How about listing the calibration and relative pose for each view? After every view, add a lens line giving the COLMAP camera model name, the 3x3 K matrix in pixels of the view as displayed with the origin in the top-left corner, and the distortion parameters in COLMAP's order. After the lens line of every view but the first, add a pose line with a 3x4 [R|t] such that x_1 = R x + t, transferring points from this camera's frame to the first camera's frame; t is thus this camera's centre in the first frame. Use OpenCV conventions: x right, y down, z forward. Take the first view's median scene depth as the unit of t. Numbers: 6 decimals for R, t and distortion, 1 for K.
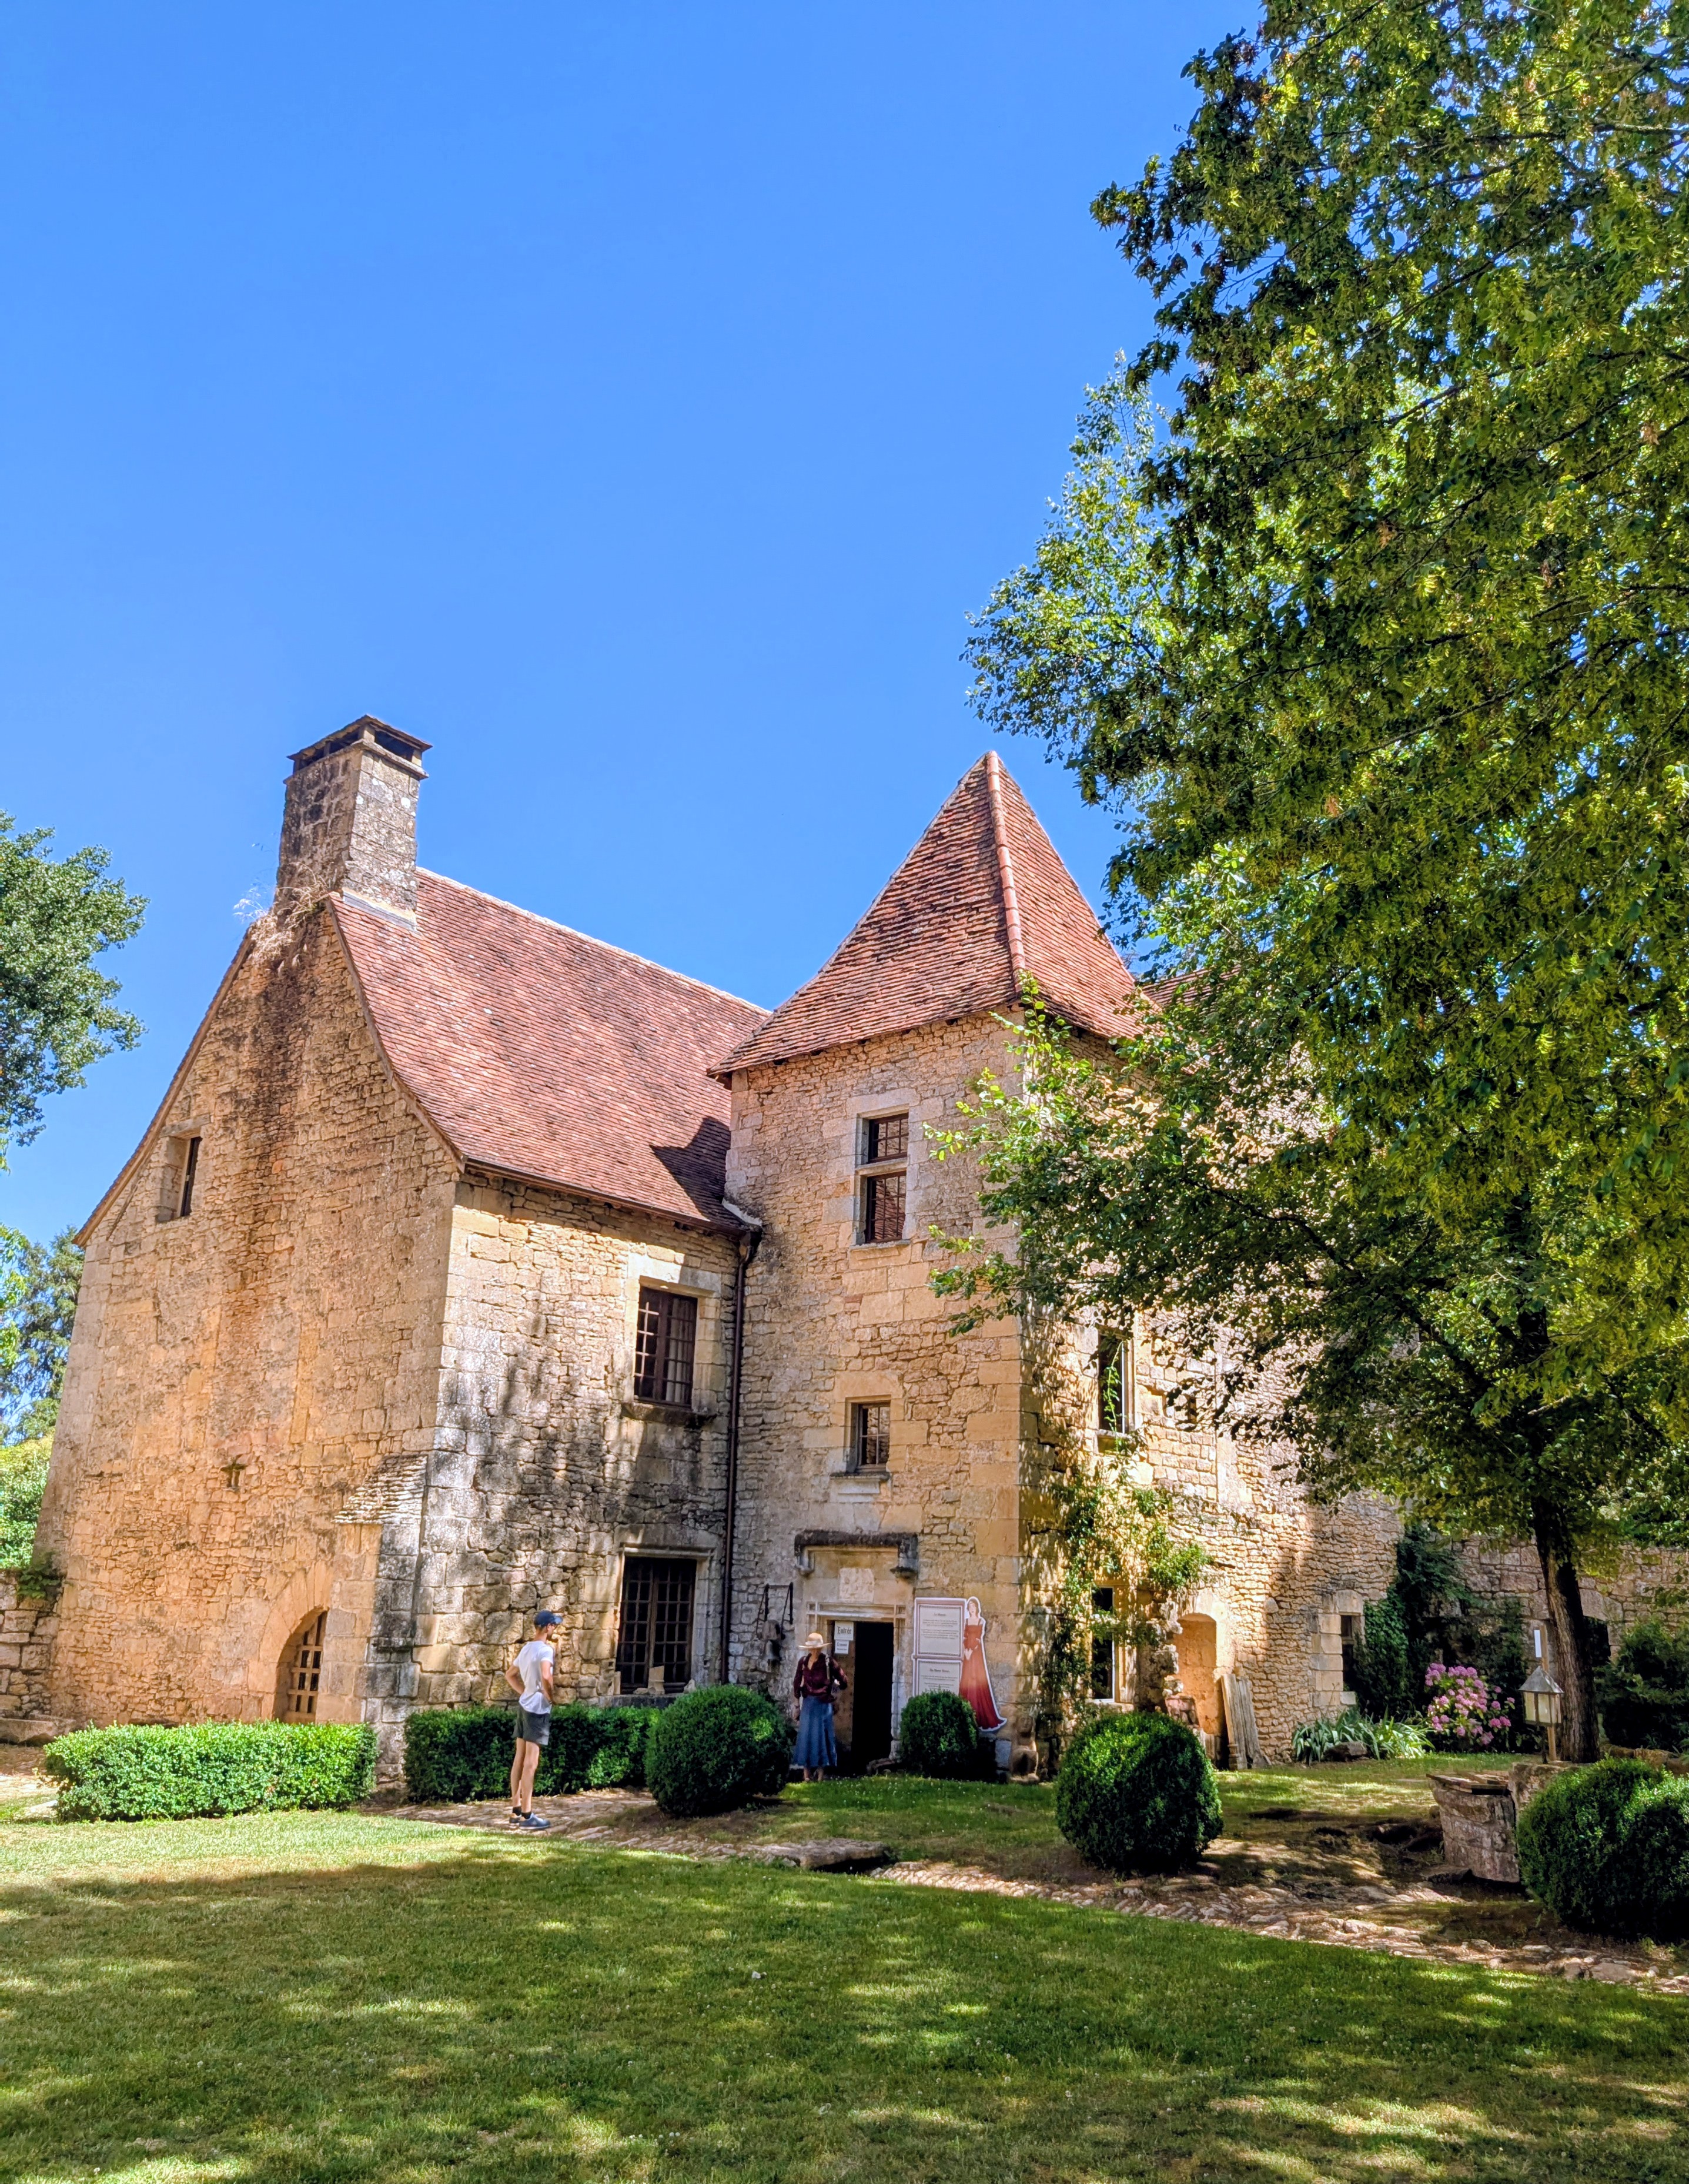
lens RADIAL K [[1641.9, 0, 844.5], [0, 1641.9, 1092.0], [0, 0, 1]] dist [0.002274, 0.001014]
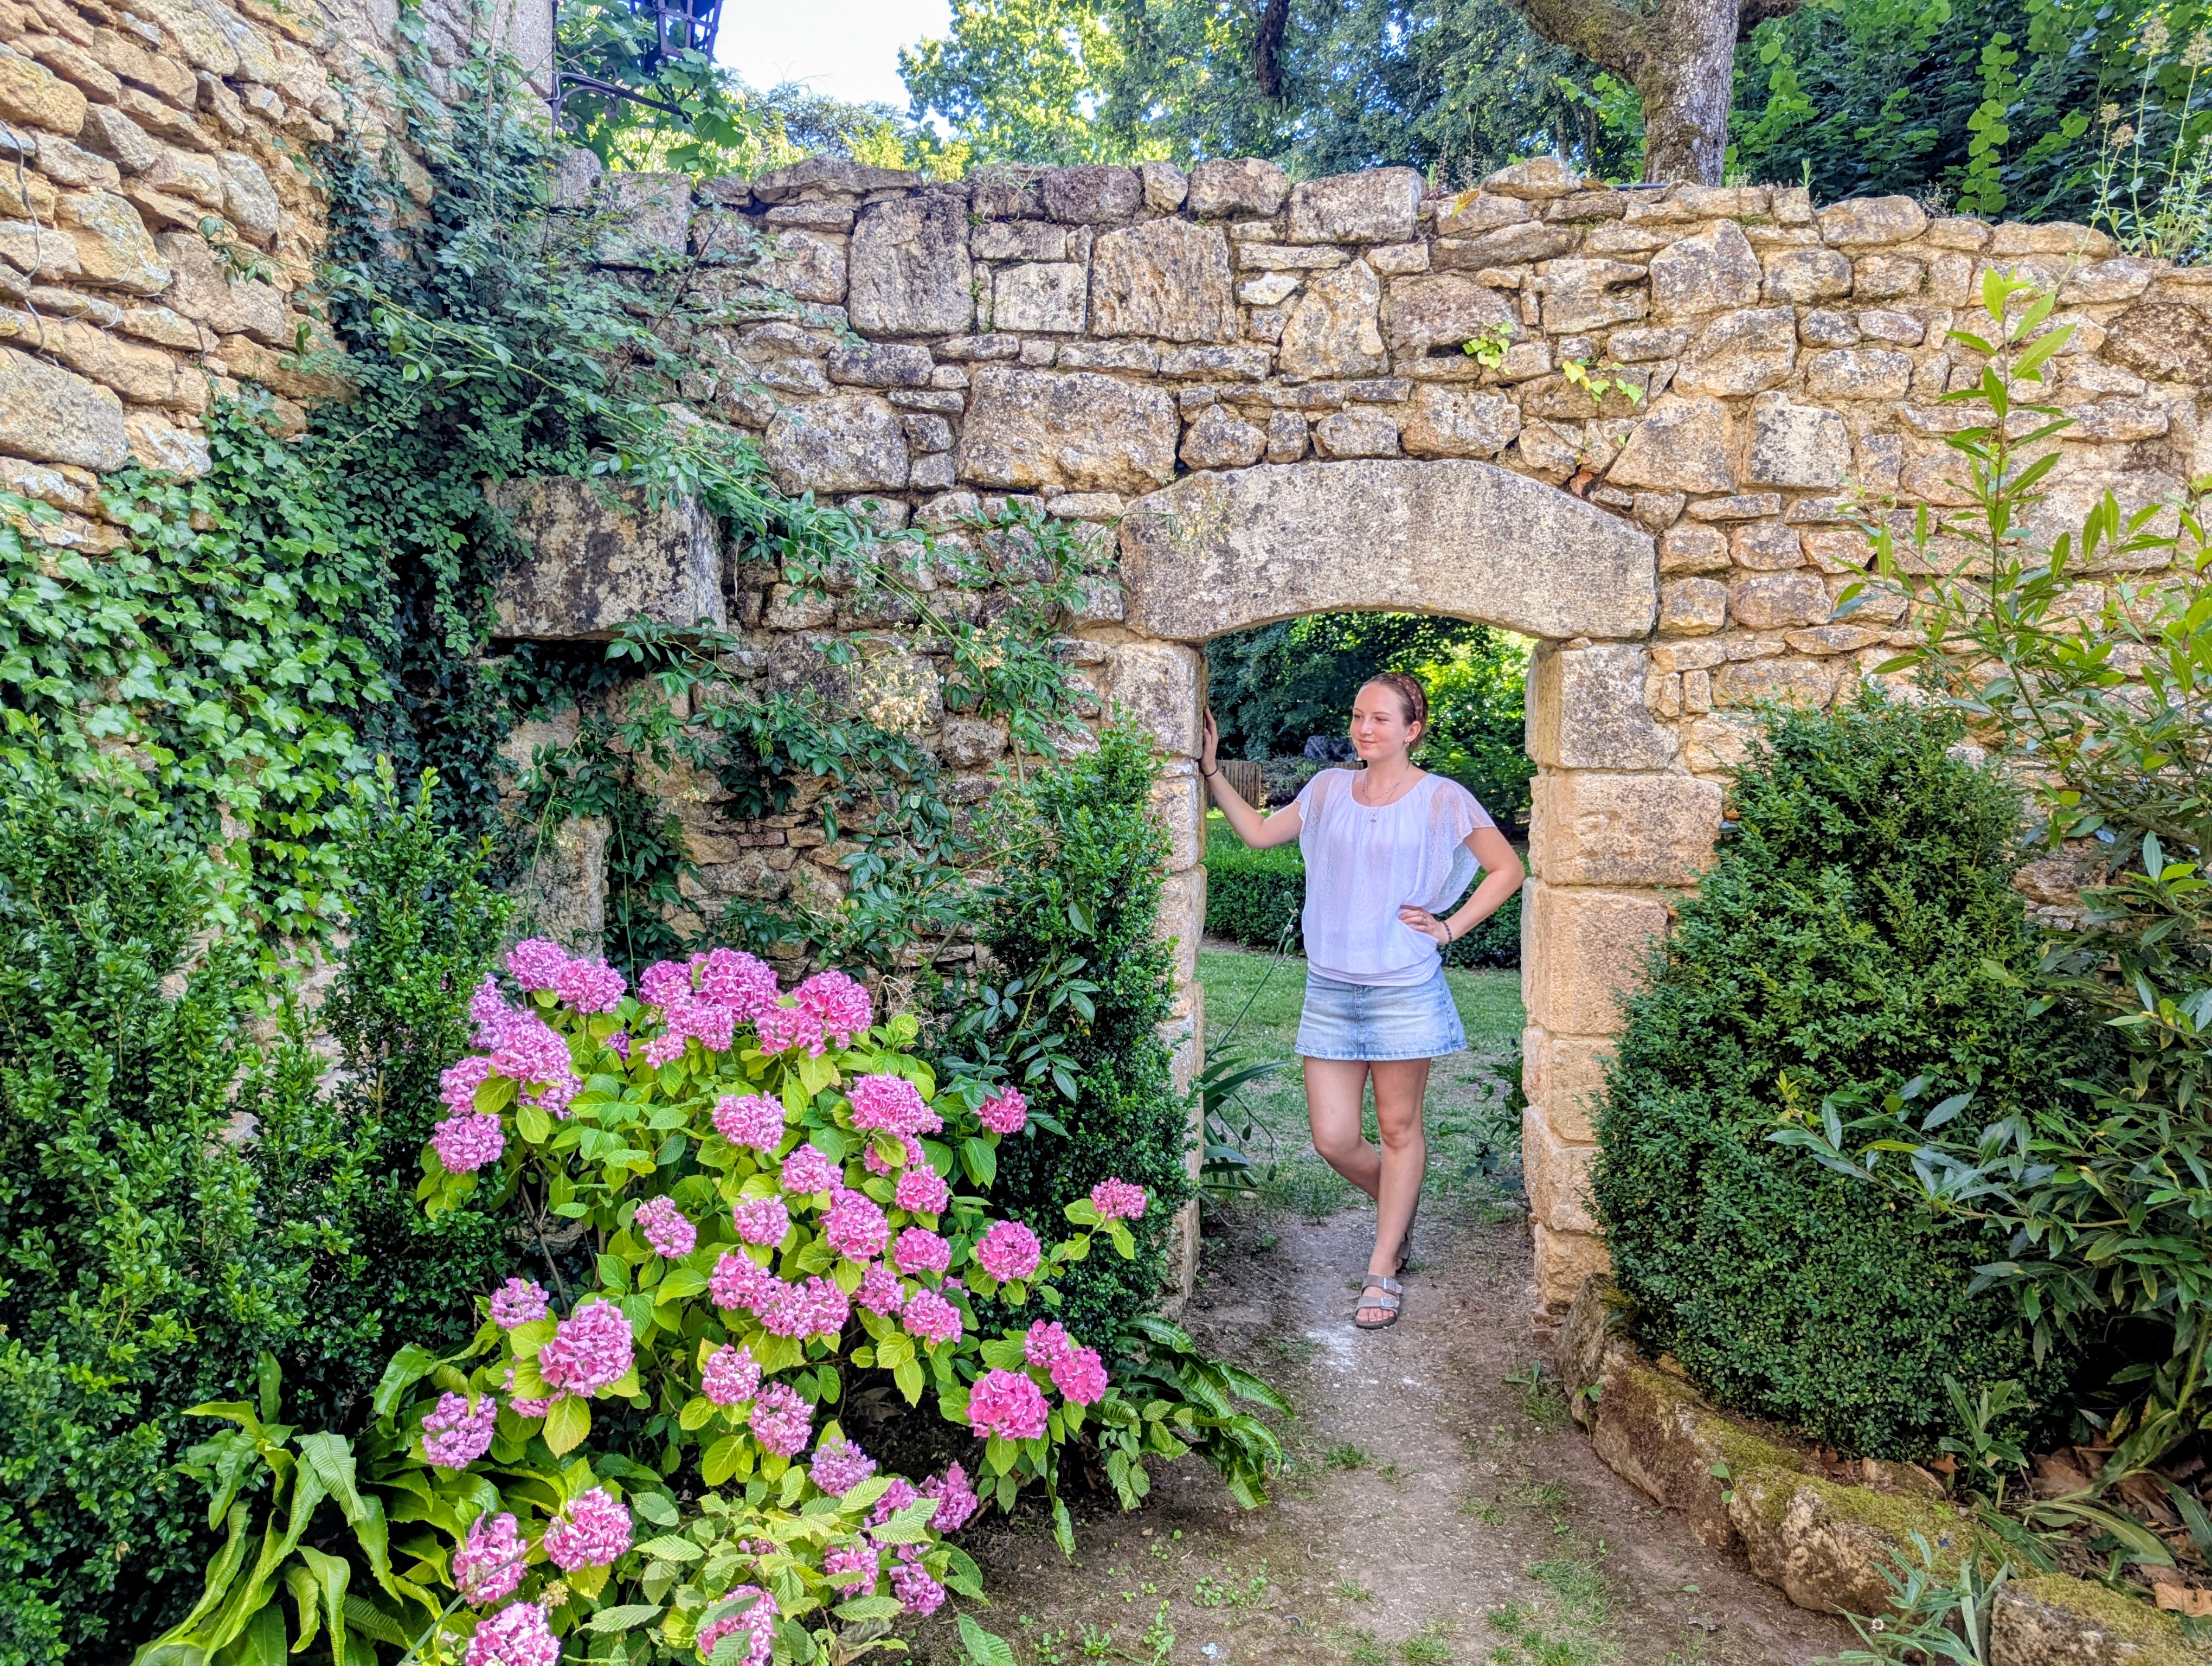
lens RADIAL K [[1528.9, 0, 1106.0], [0, 1528.9, 833.0], [0, 0, 1]] dist [0.001483, 0.000353]
pose [[0.794033, -0.062183, 0.604685, 0.329742], [-0.158260, 0.939302, 0.304411, 0.302565], [-0.586911, -0.337410, 0.735996, 0.907220]]
